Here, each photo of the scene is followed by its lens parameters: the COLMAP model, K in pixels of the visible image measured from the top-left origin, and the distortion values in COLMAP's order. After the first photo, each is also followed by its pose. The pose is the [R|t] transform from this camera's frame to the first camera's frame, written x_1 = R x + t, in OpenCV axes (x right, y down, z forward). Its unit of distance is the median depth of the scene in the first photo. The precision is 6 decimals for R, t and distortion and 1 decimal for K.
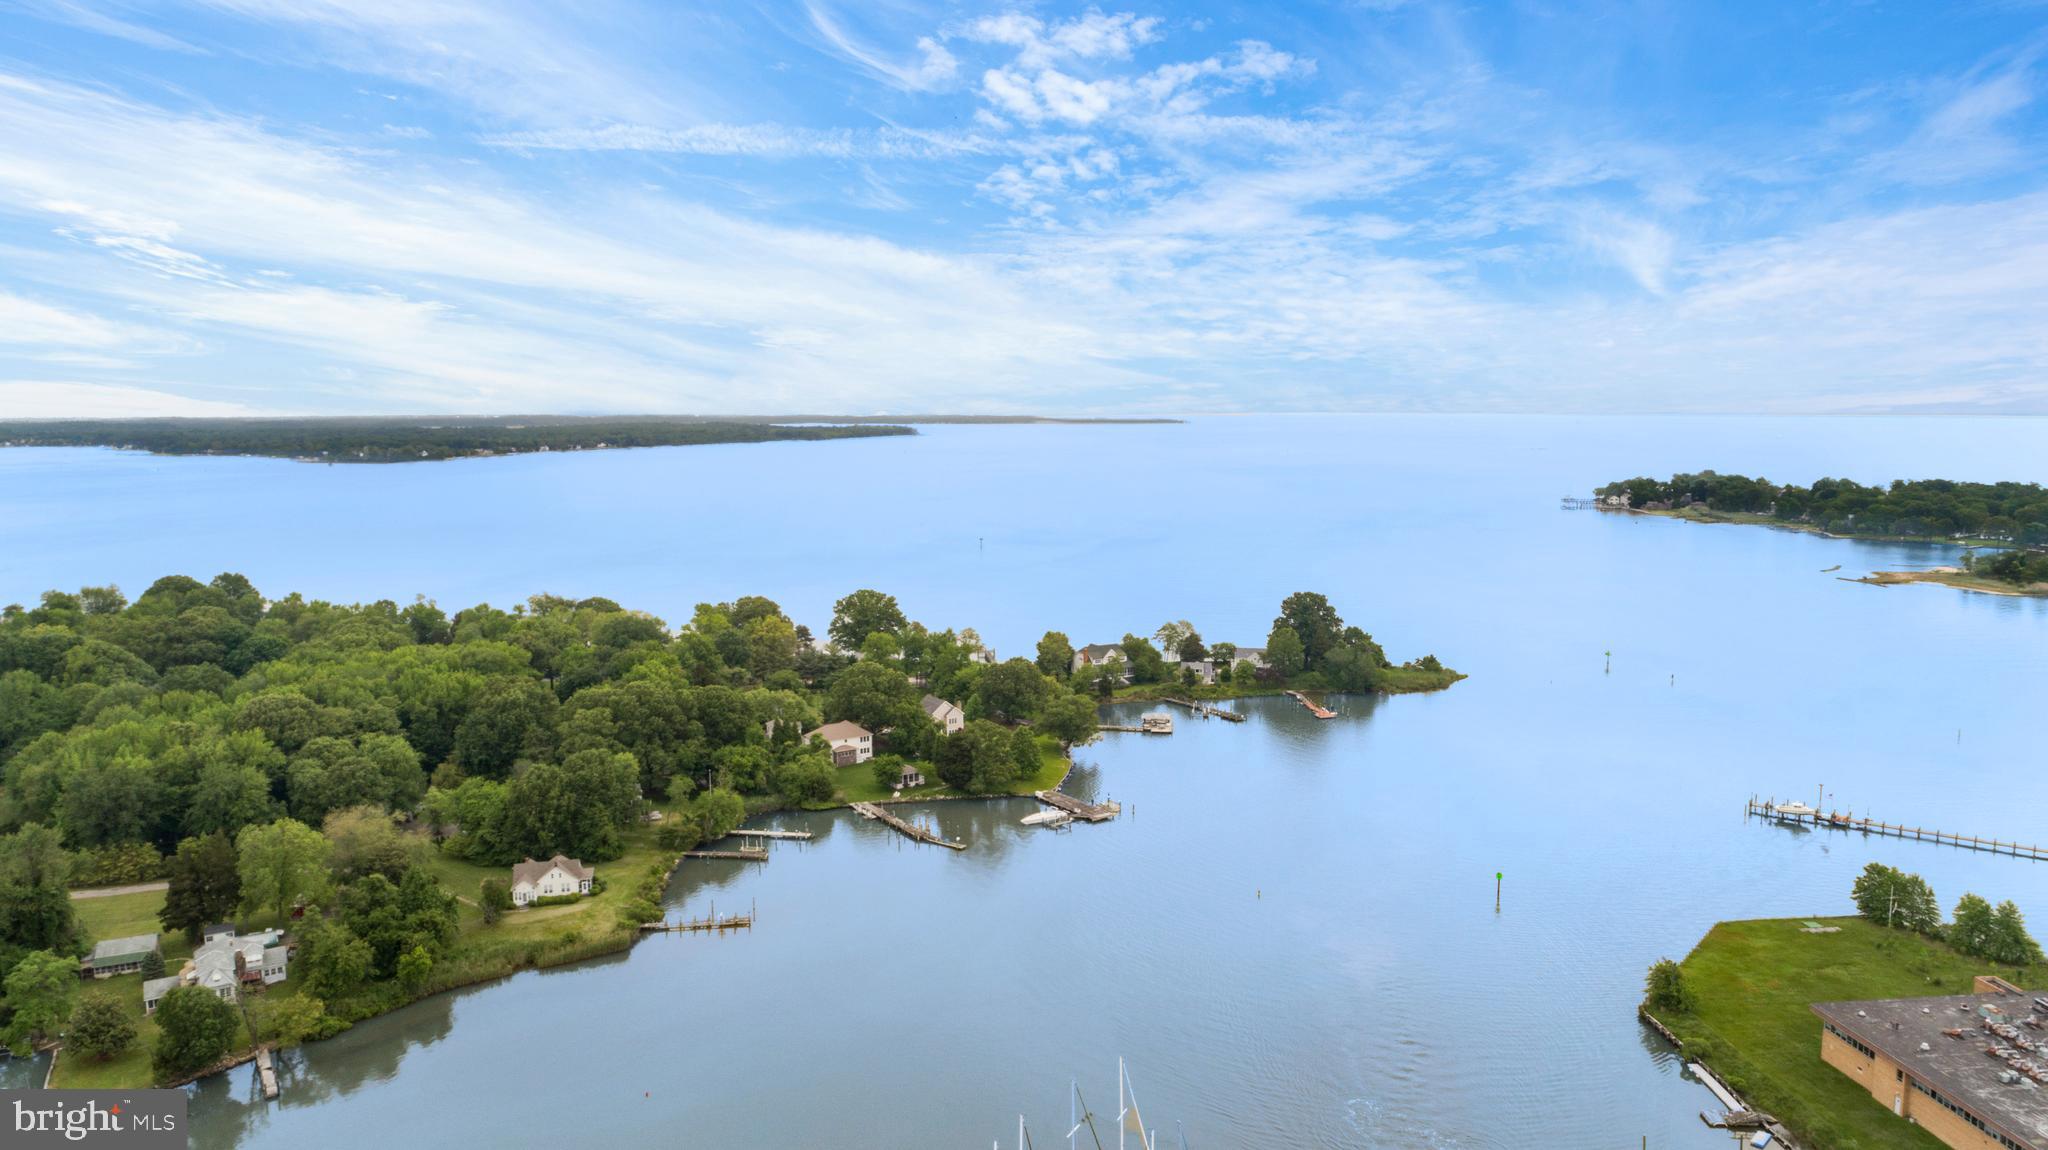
lens RADIAL K [[1378.1, 0, 1024.0], [0, 1378.1, 575.0], [0, 0, 1]] dist [-0.007861, -0.000576]
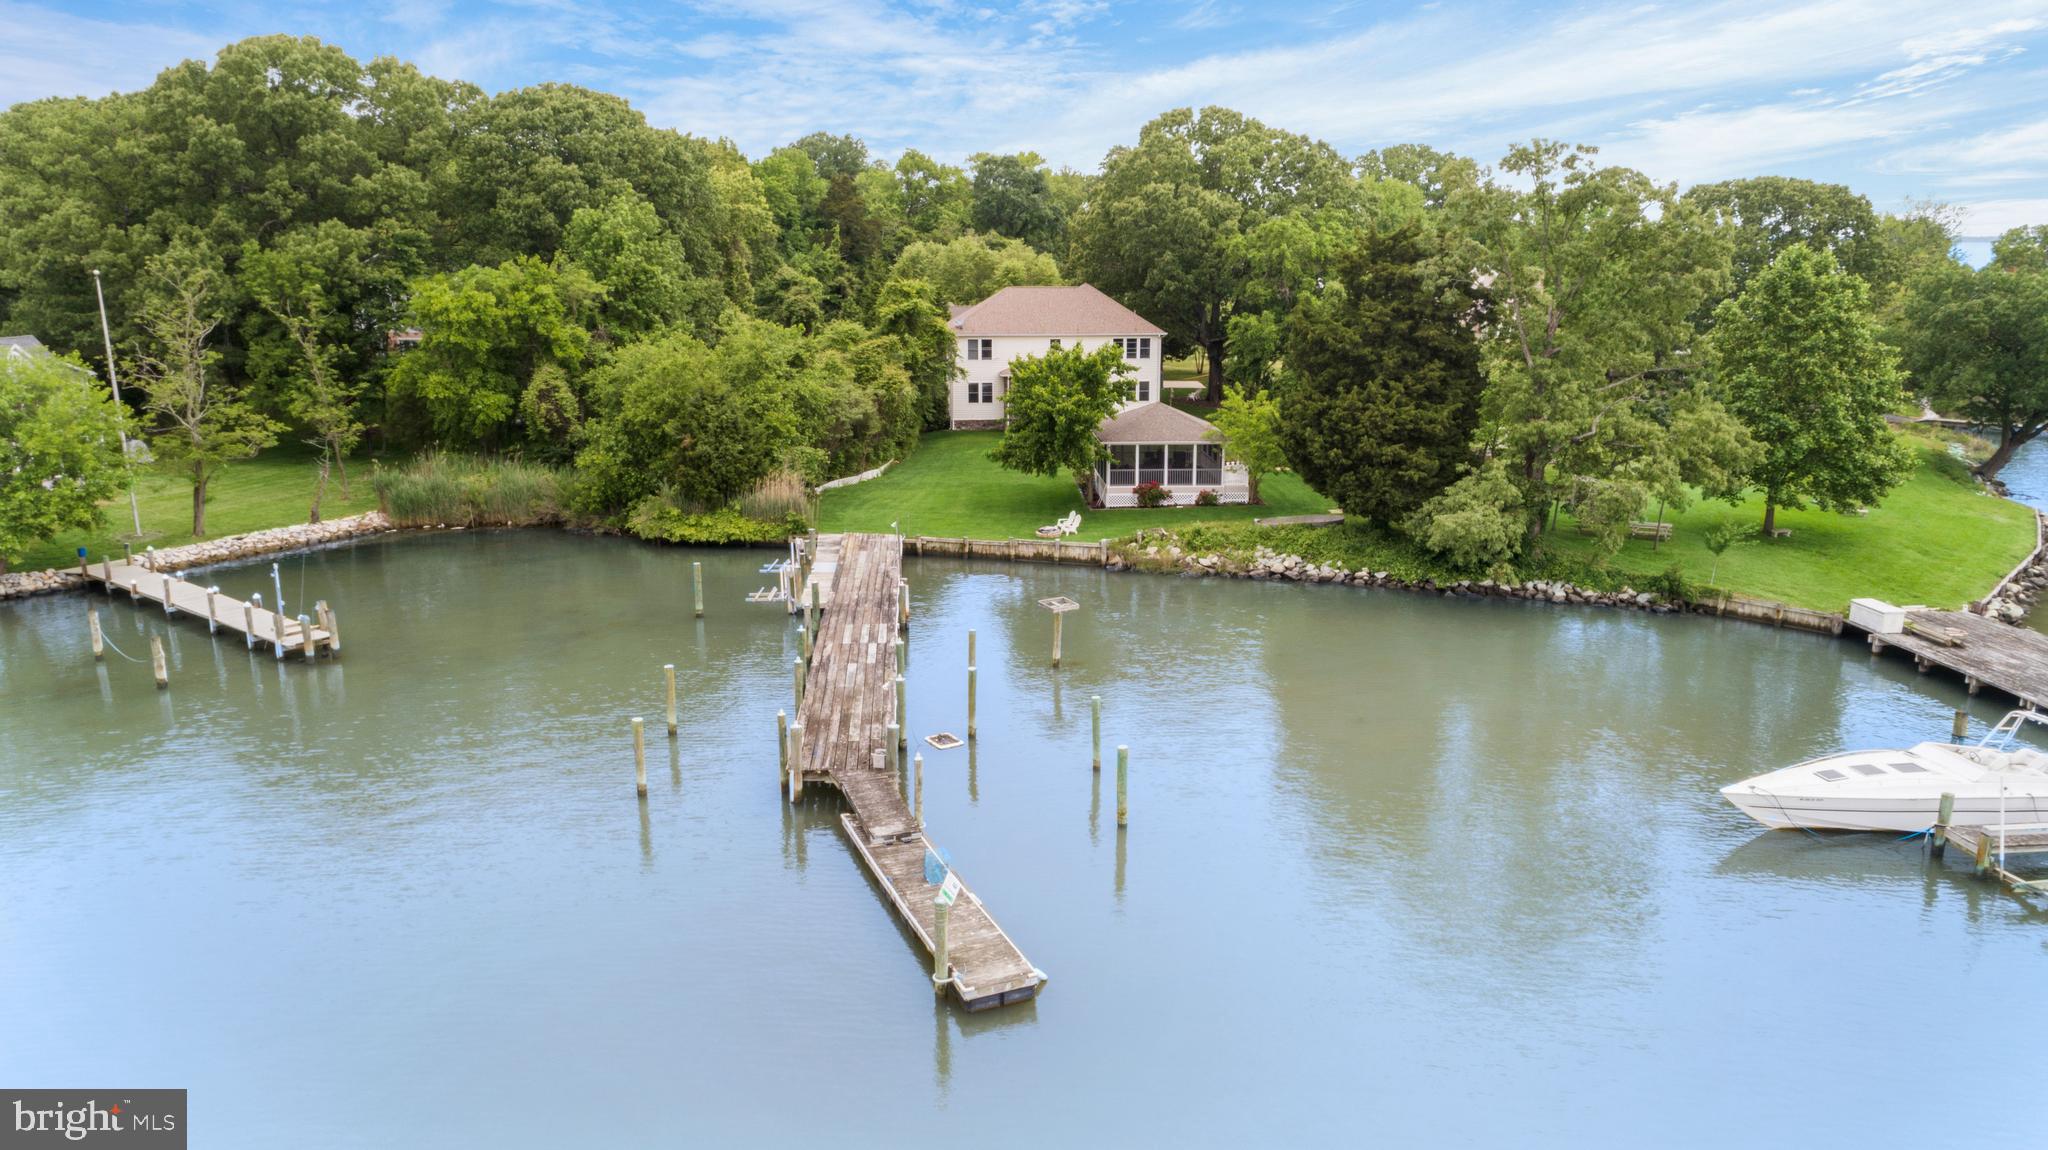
lens RADIAL K [[1397.9, 0, 1024.0], [0, 1397.9, 575.0], [0, 0, 1]] dist [-0.005020, 0.000732]
pose [[0.878699, 0.121178, -0.461740, -0.001196], [-0.063762, 0.988371, 0.138046, 0.099186], [0.473099, -0.091860, 0.876207, 0.583076]]
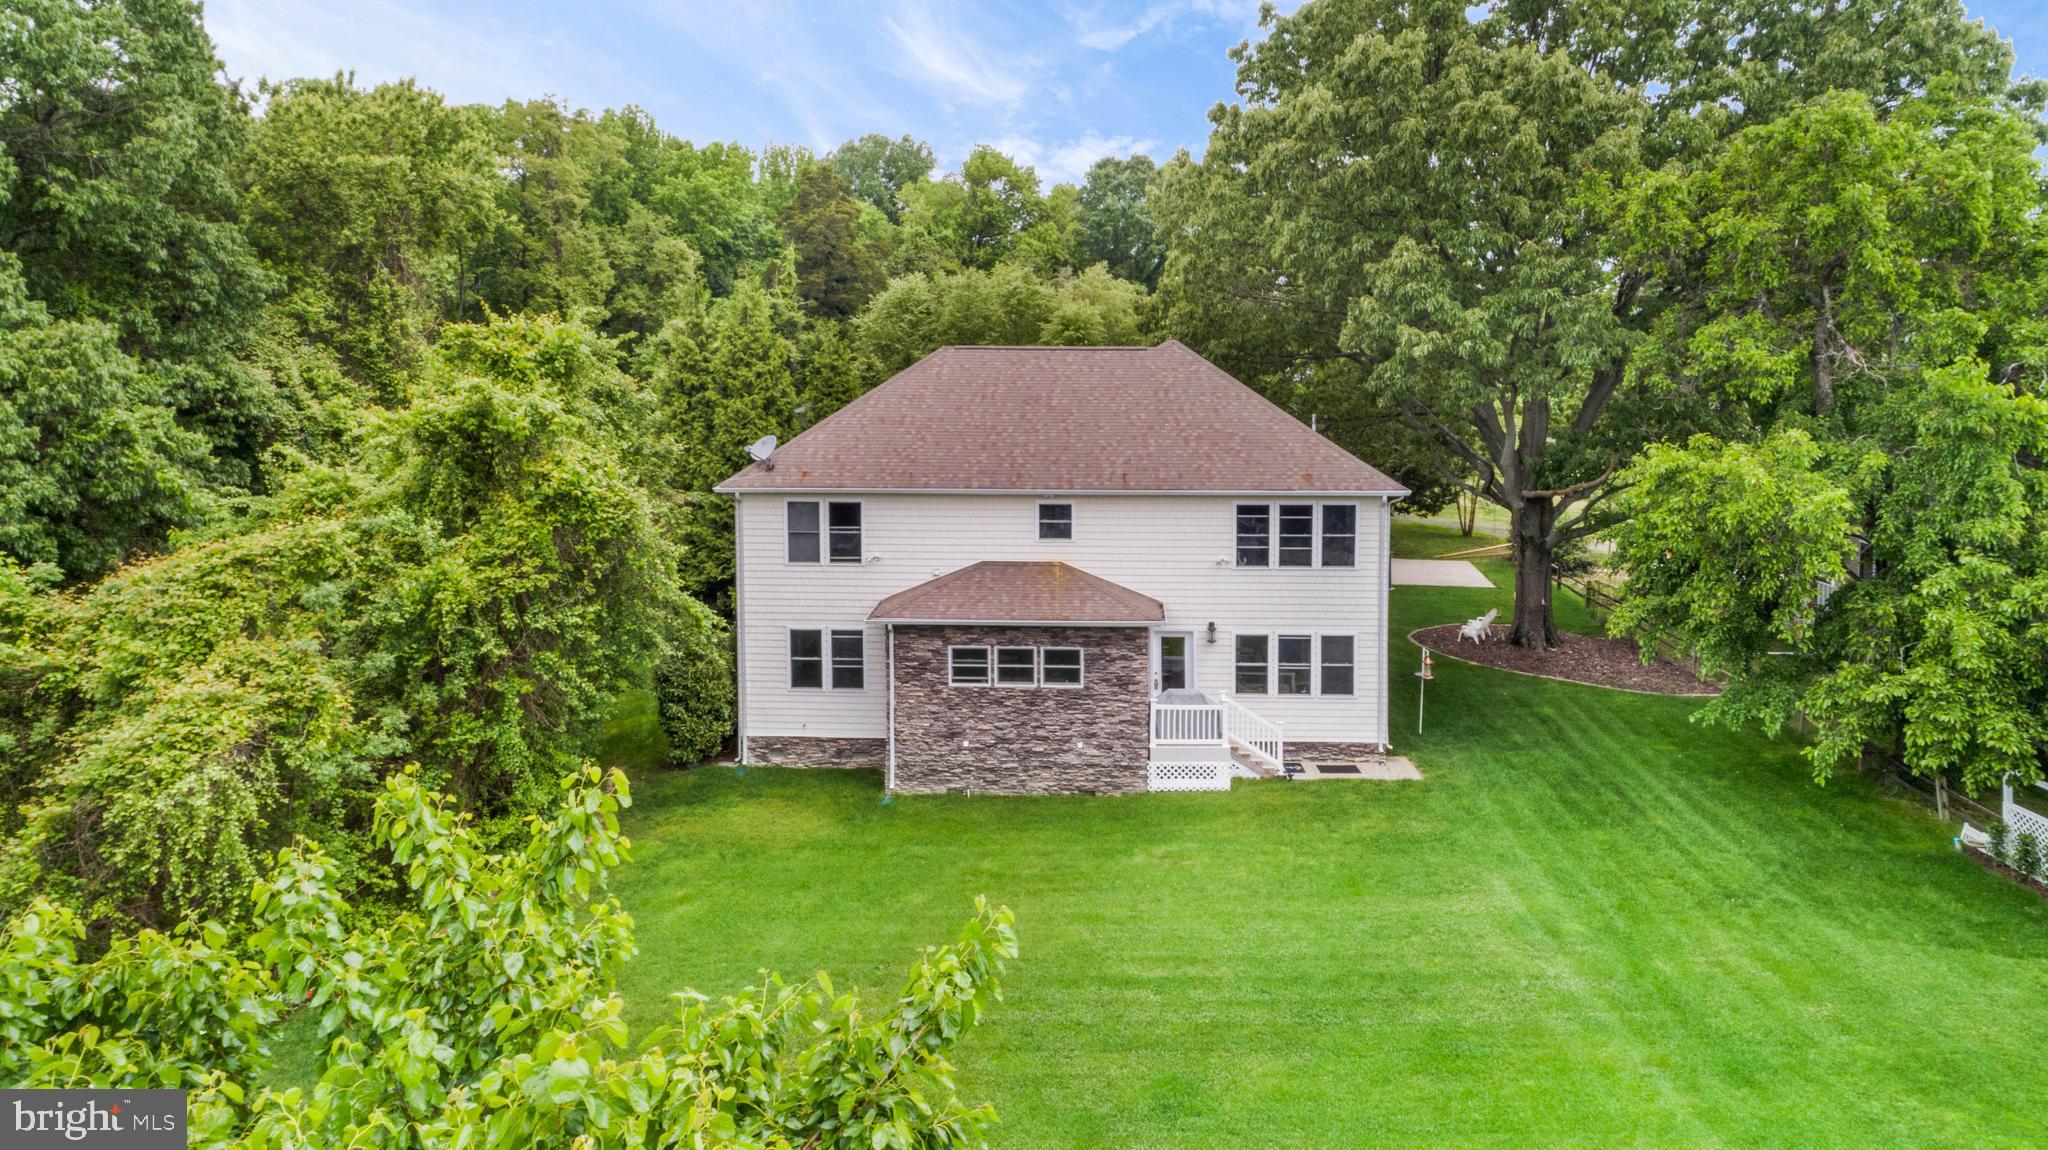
lens RADIAL K [[1450.0, 0, 972.4], [0, 1450.0, 491.9], [0, 0, 1]] dist [-0.047482, 0.000144]
pose [[0.777911, 0.076909, -0.623650, -0.058607], [-0.069912, 0.996913, 0.035735, 0.089904], [0.624473, 0.015802, 0.780886, 0.717570]]
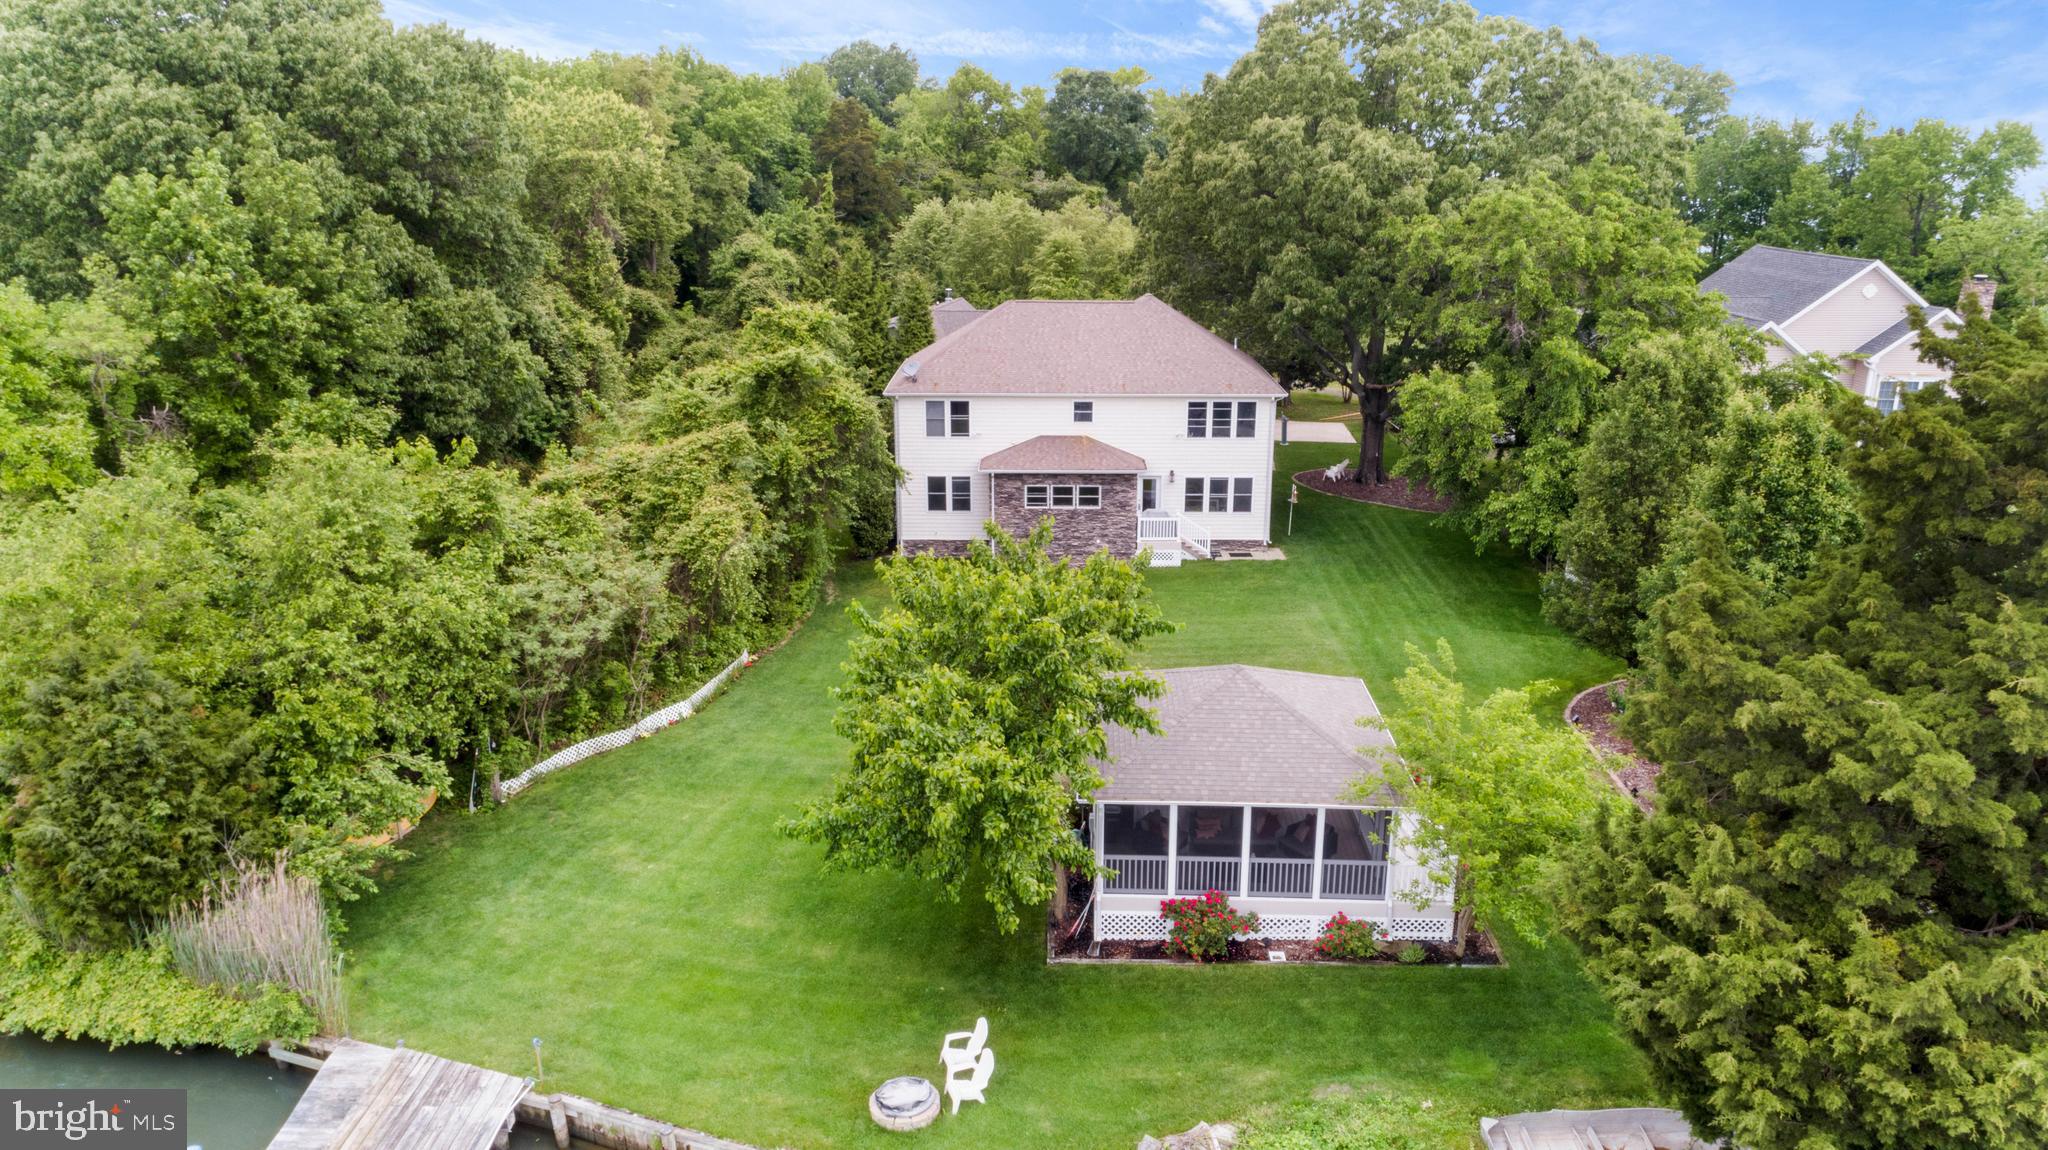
lens RADIAL K [[1397.9, 0, 1024.0], [0, 1397.9, 575.0], [0, 0, 1]] dist [-0.005020, 0.000732]
pose [[0.826031, 0.171202, -0.536995, -0.037828], [-0.074379, 0.977530, 0.197239, 0.084013], [0.558696, -0.122984, 0.820203, 0.673832]]
